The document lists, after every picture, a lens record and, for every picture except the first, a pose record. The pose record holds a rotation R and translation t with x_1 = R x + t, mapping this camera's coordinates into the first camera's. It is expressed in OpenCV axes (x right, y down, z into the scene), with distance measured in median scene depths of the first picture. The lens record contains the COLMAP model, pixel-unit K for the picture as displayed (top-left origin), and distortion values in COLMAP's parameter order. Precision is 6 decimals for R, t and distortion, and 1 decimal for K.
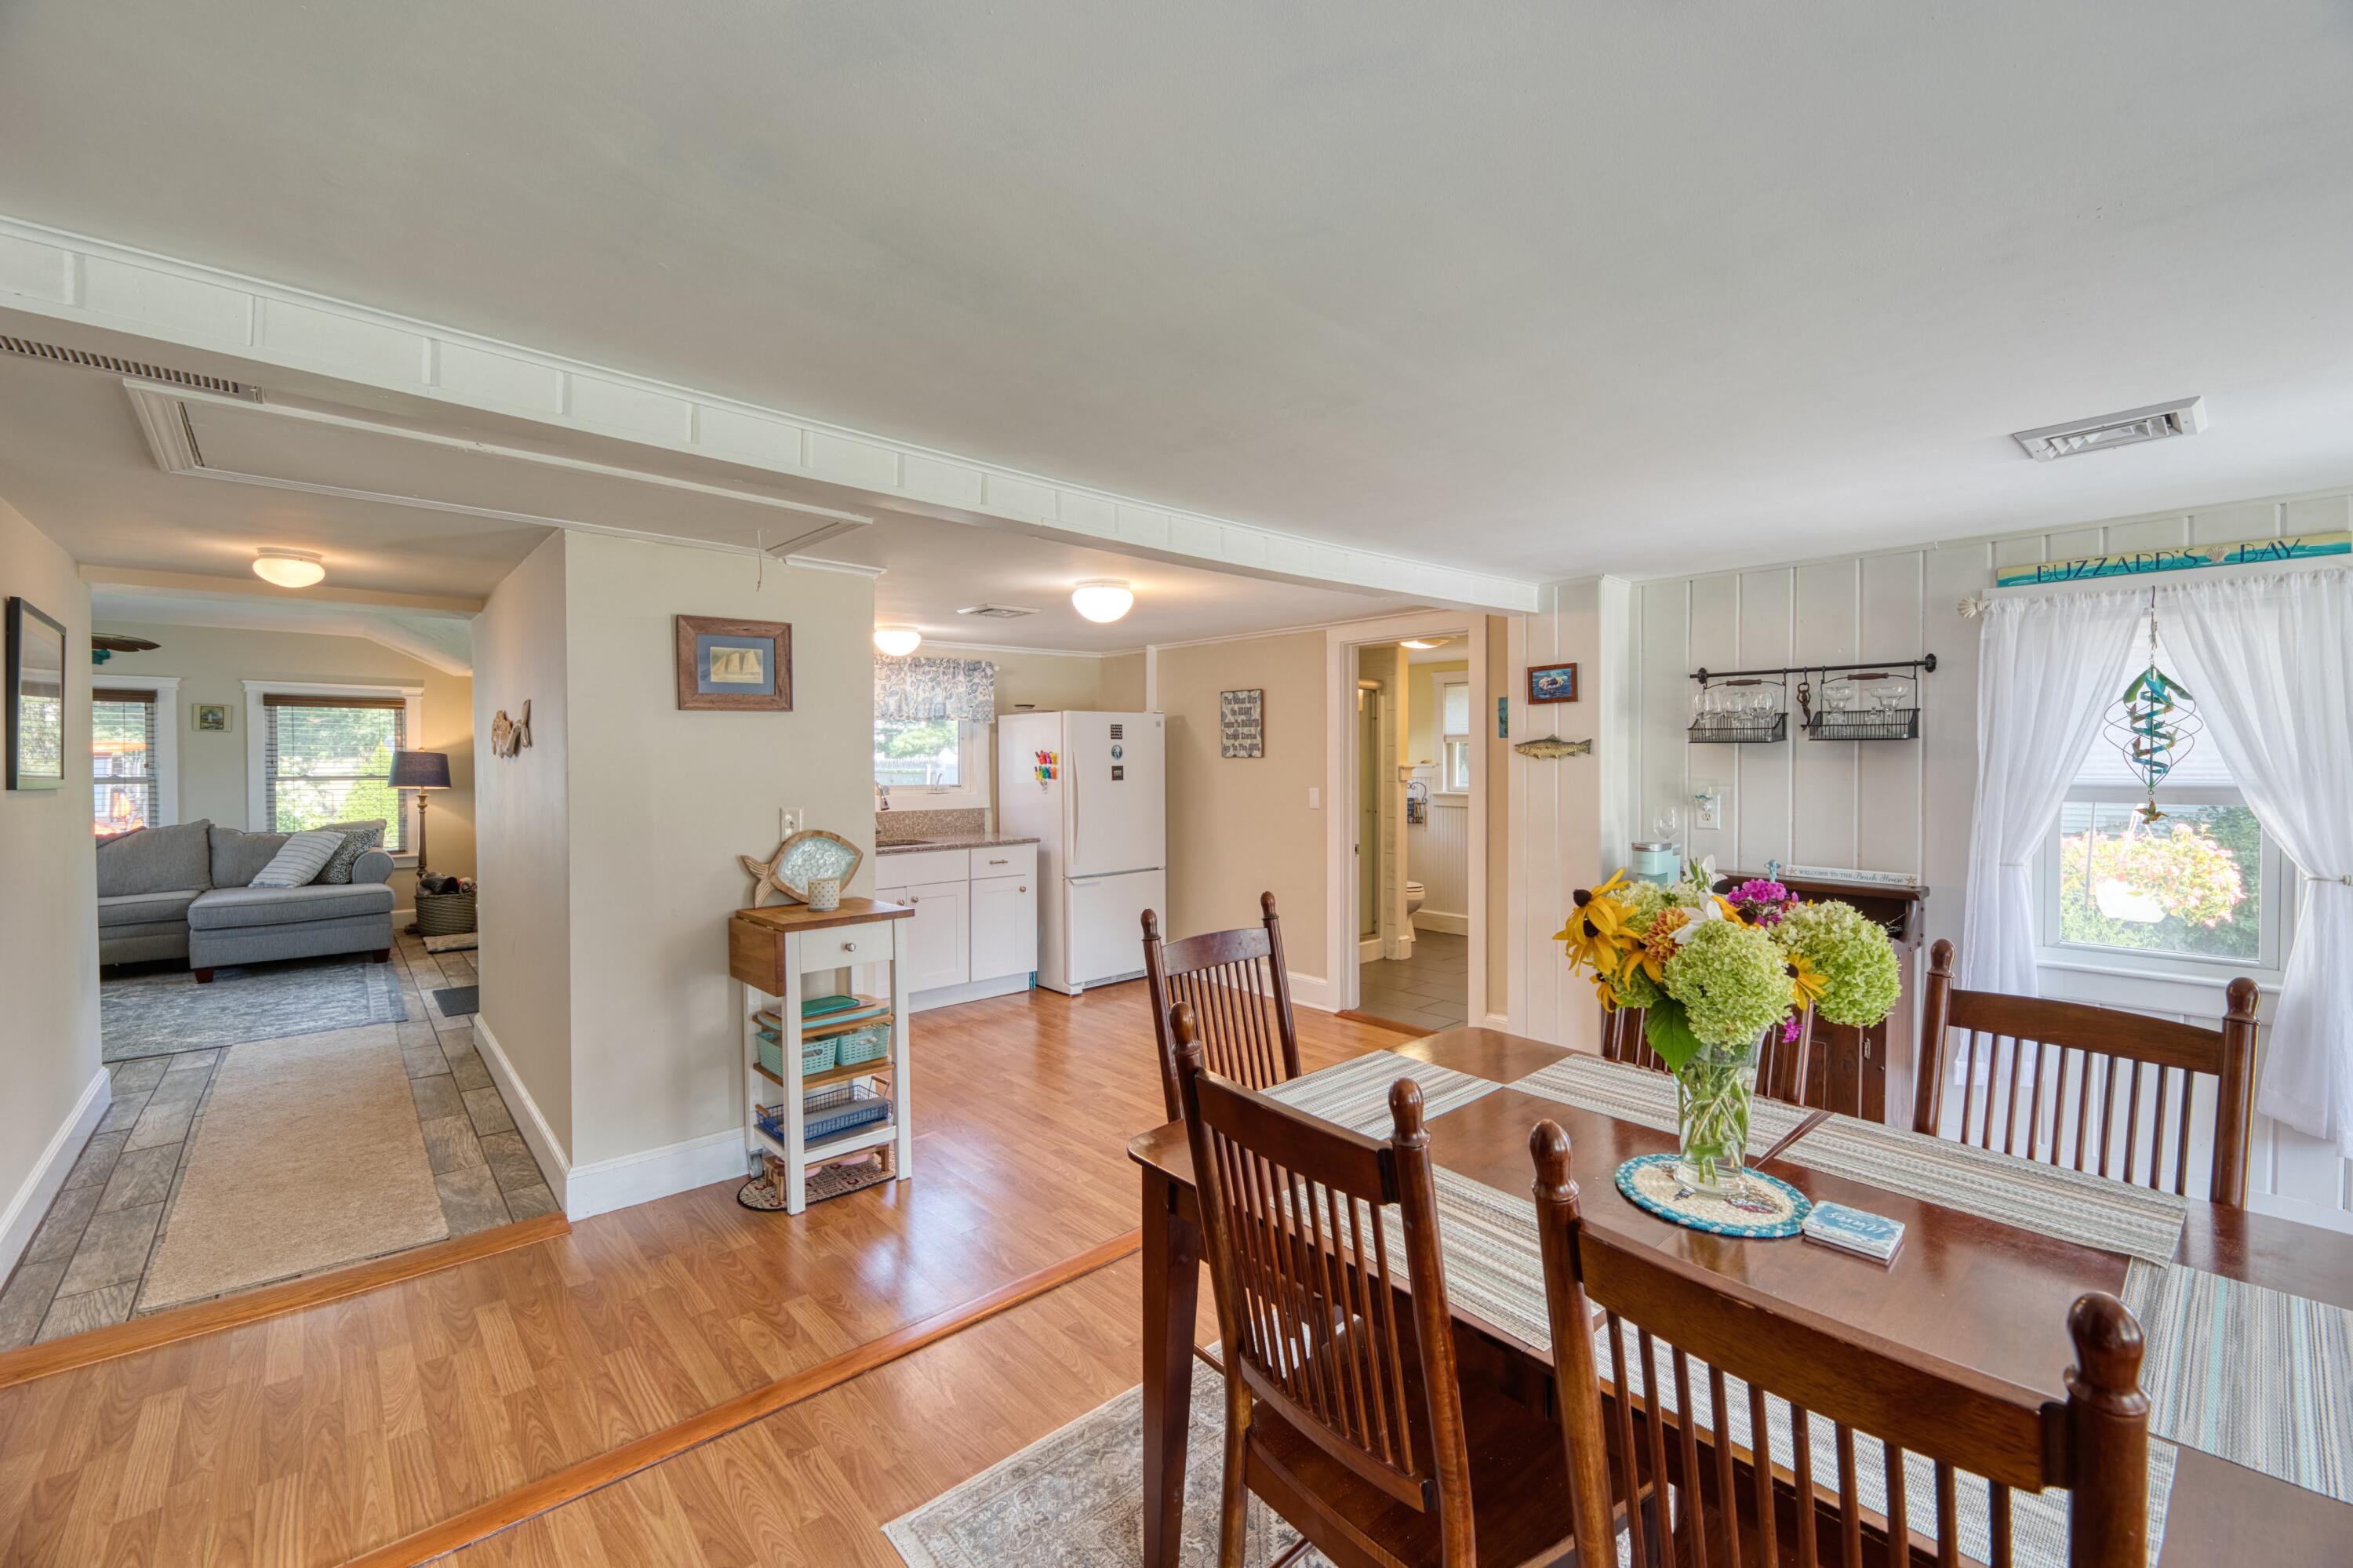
lens RADIAL K [[948.5, 0, 1190.5], [0, 948.5, 767.7], [0, 0, 1]] dist [-0.003517, -0.002656]
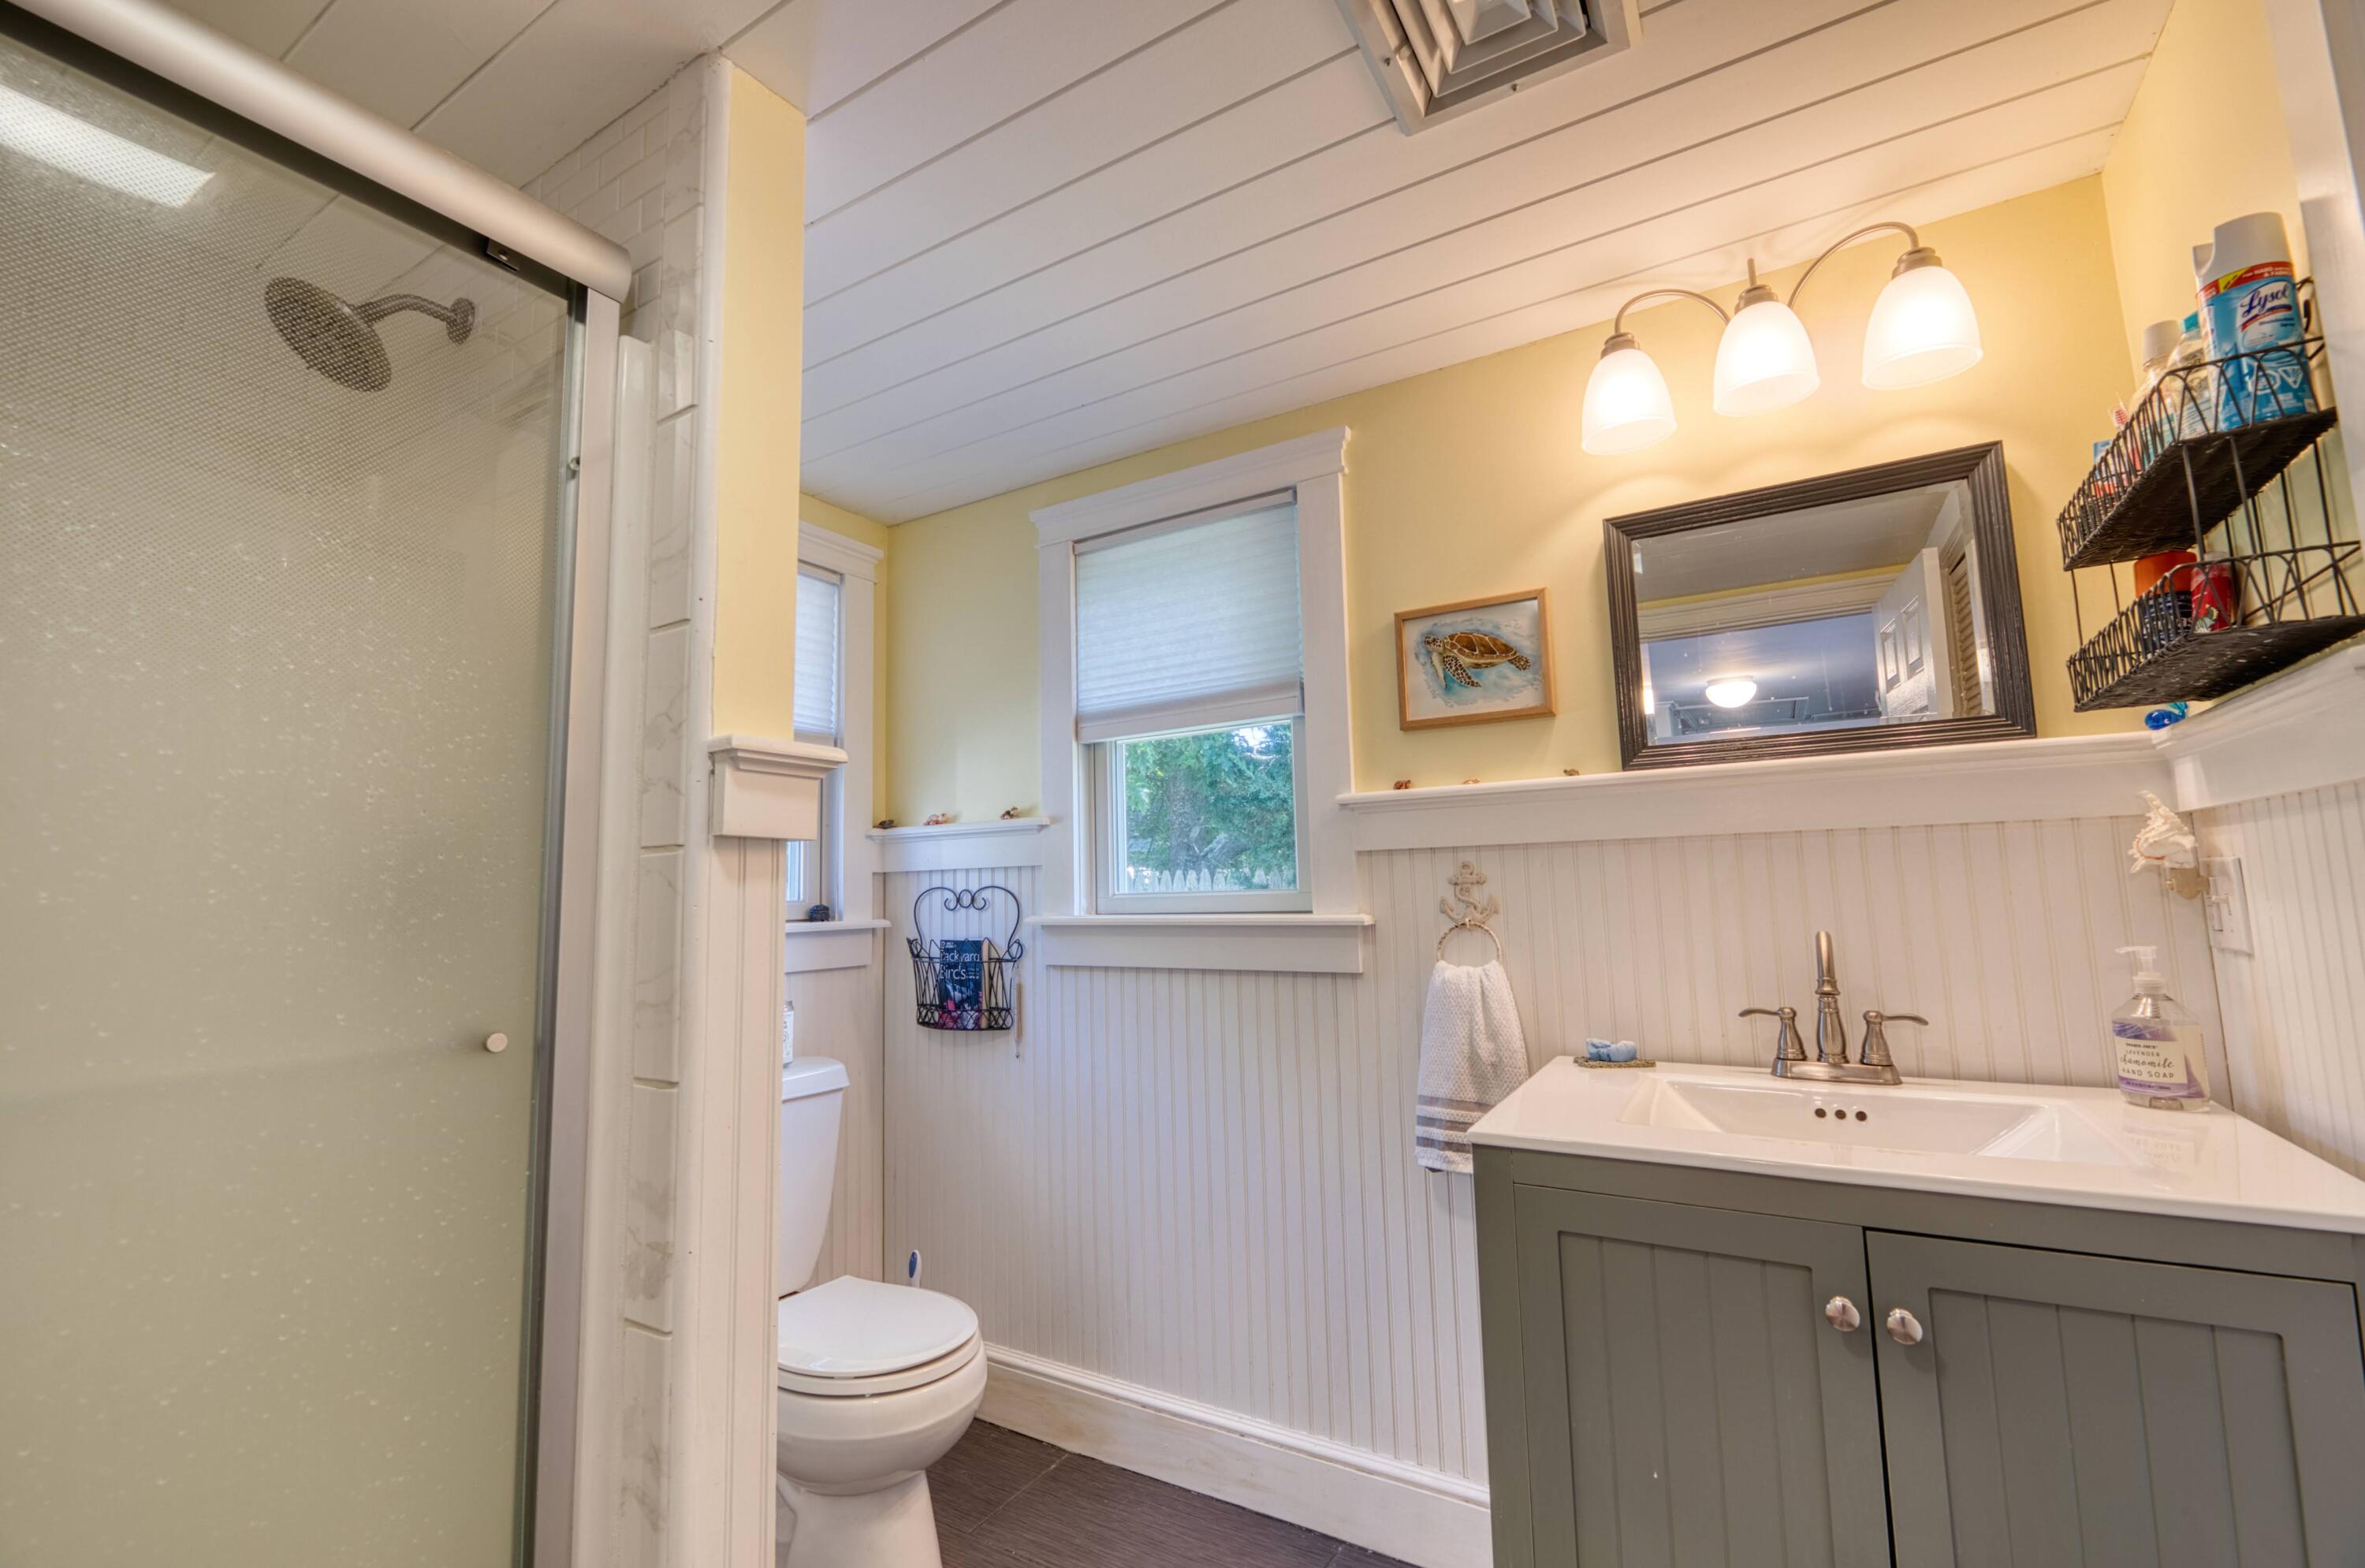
lens RADIAL K [[990.5, 0, 1187.7], [0, 990.5, 779.9], [0, 0, 1]] dist [-0.001772, -0.002421]
pose [[0.958045, 0.011143, 0.286403, 0.288727], [0.025011, 0.992182, -0.122268, 0.029922], [-0.285526, 0.124301, 0.950276, 0.954365]]
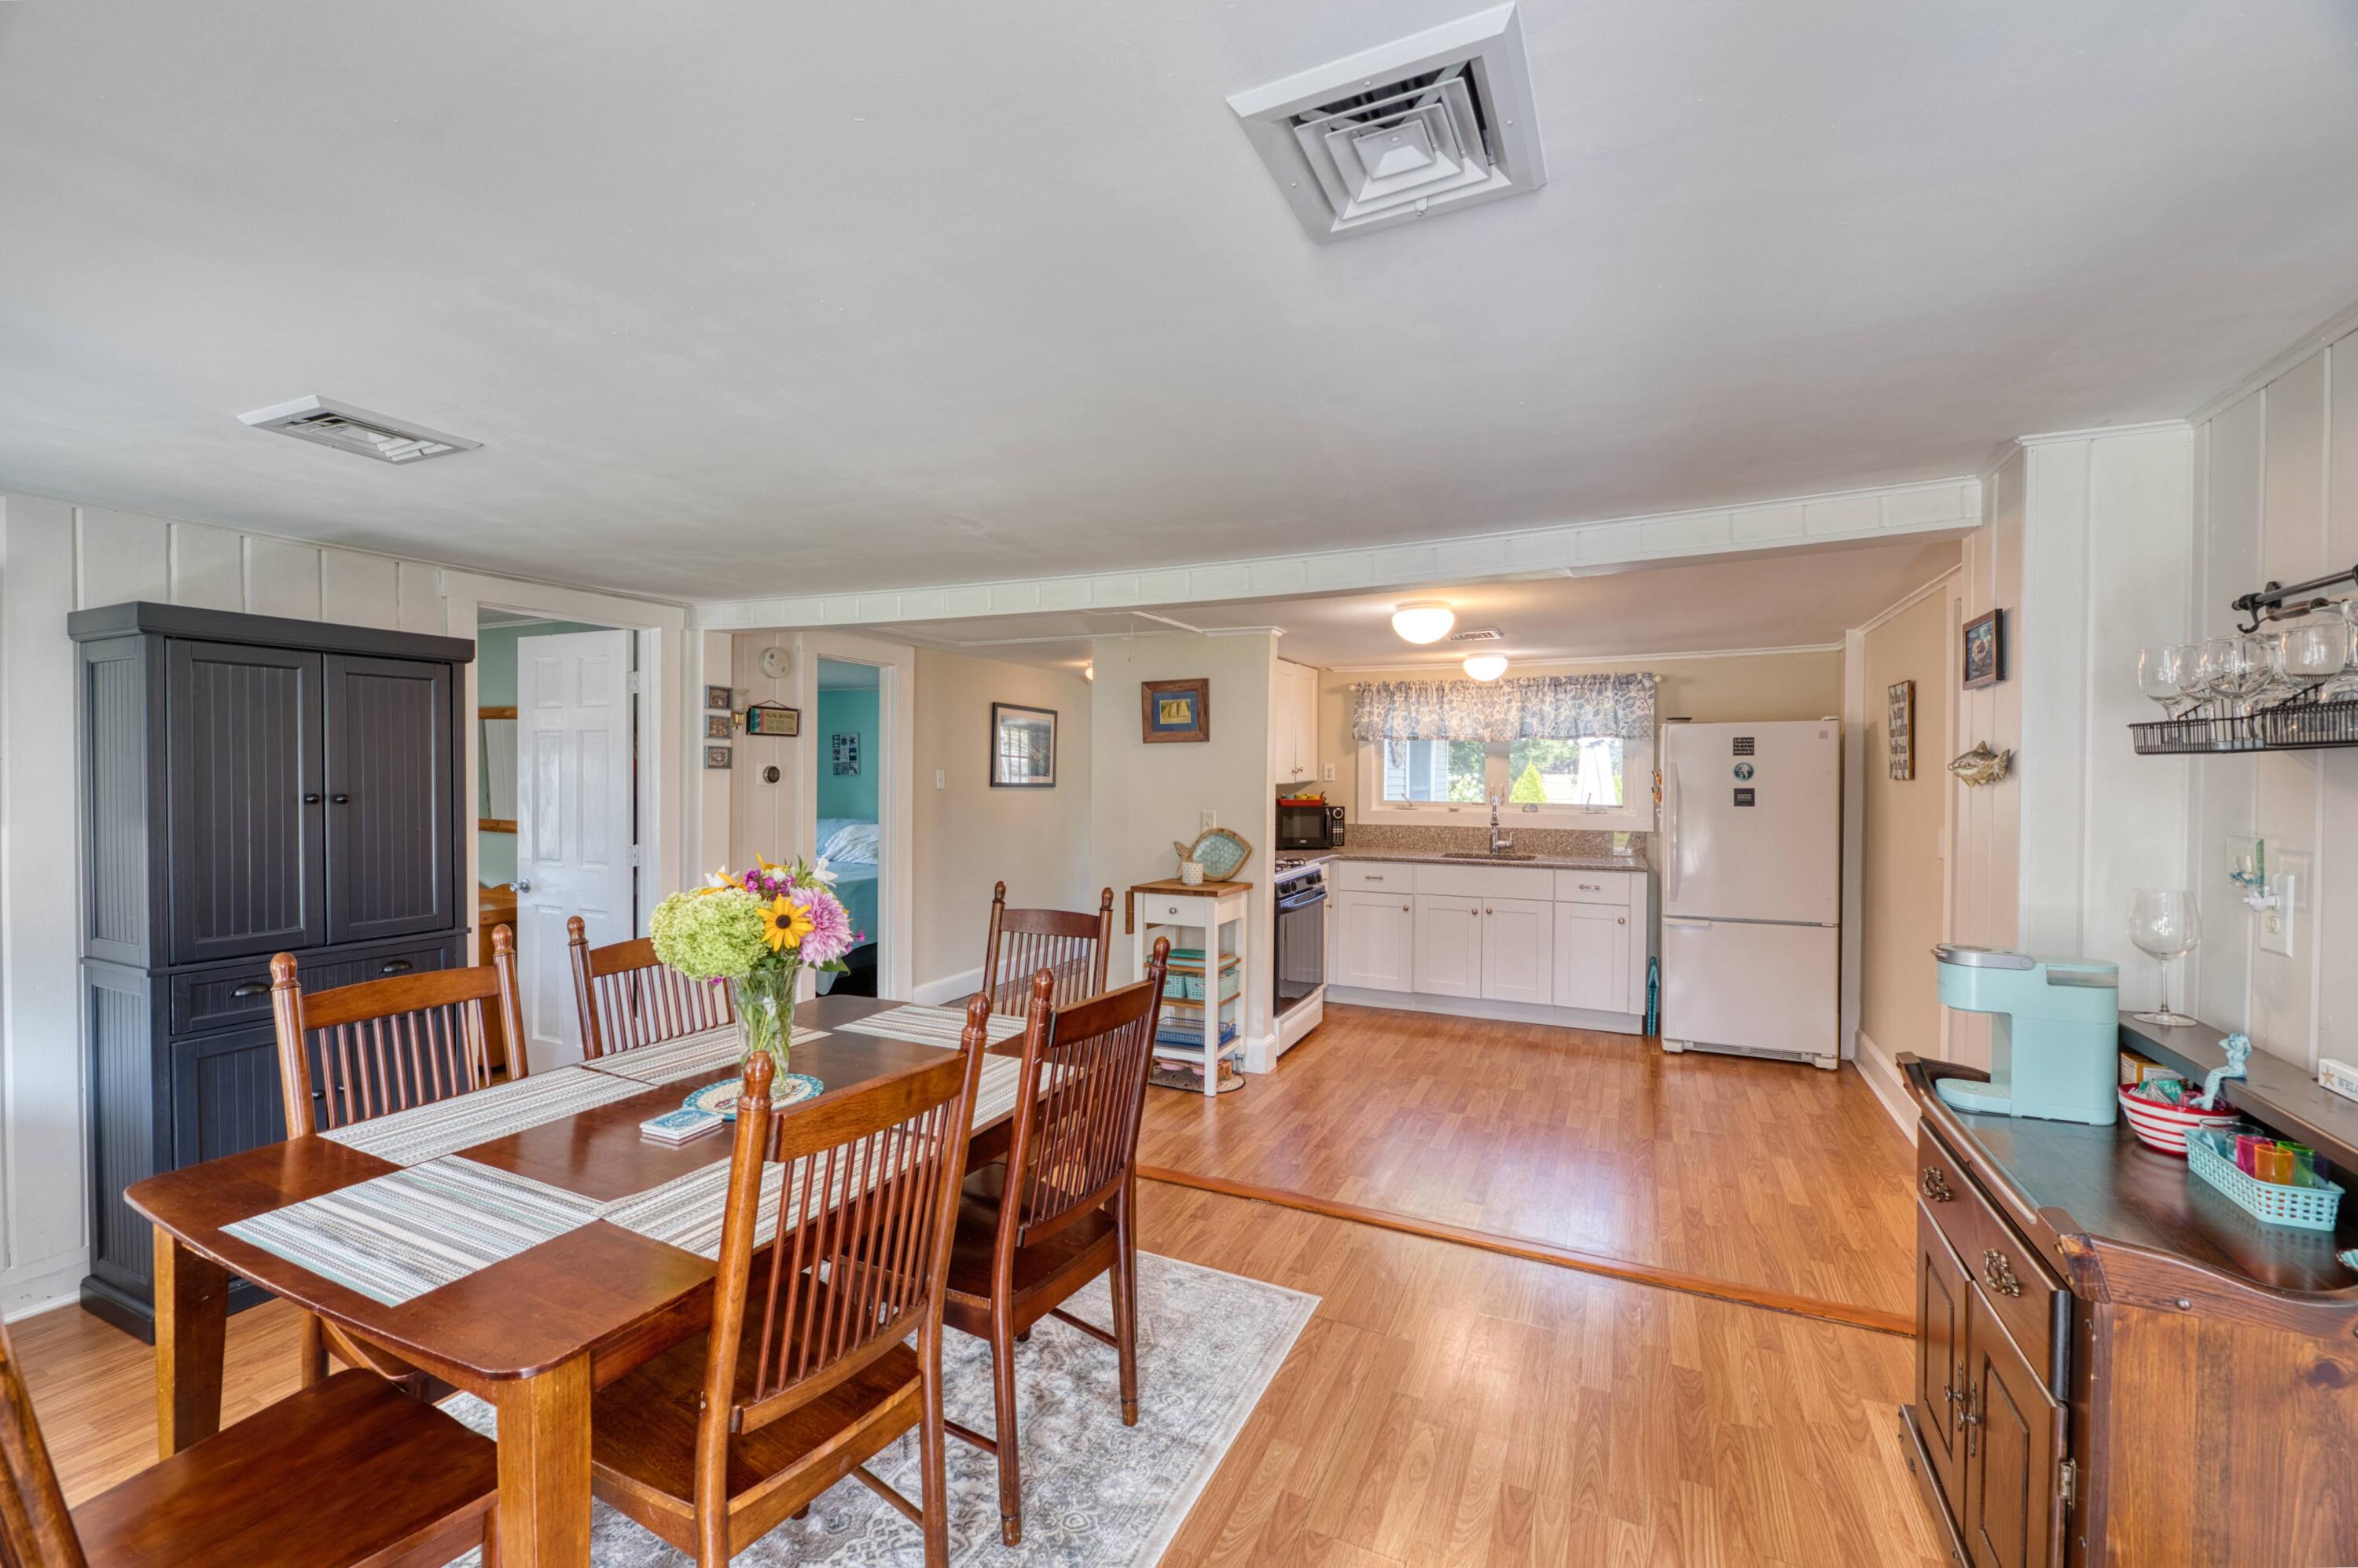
lens RADIAL K [[987.6, 0, 1164.3], [0, 987.6, 783.3], [0, 0, 1]] dist [-0.001772, -0.002421]
pose [[0.378549, 0.013250, -0.925486, 0.534082], [-0.017587, 0.999820, 0.007120, -0.003720], [0.925414, 0.013581, 0.378714, 0.229642]]
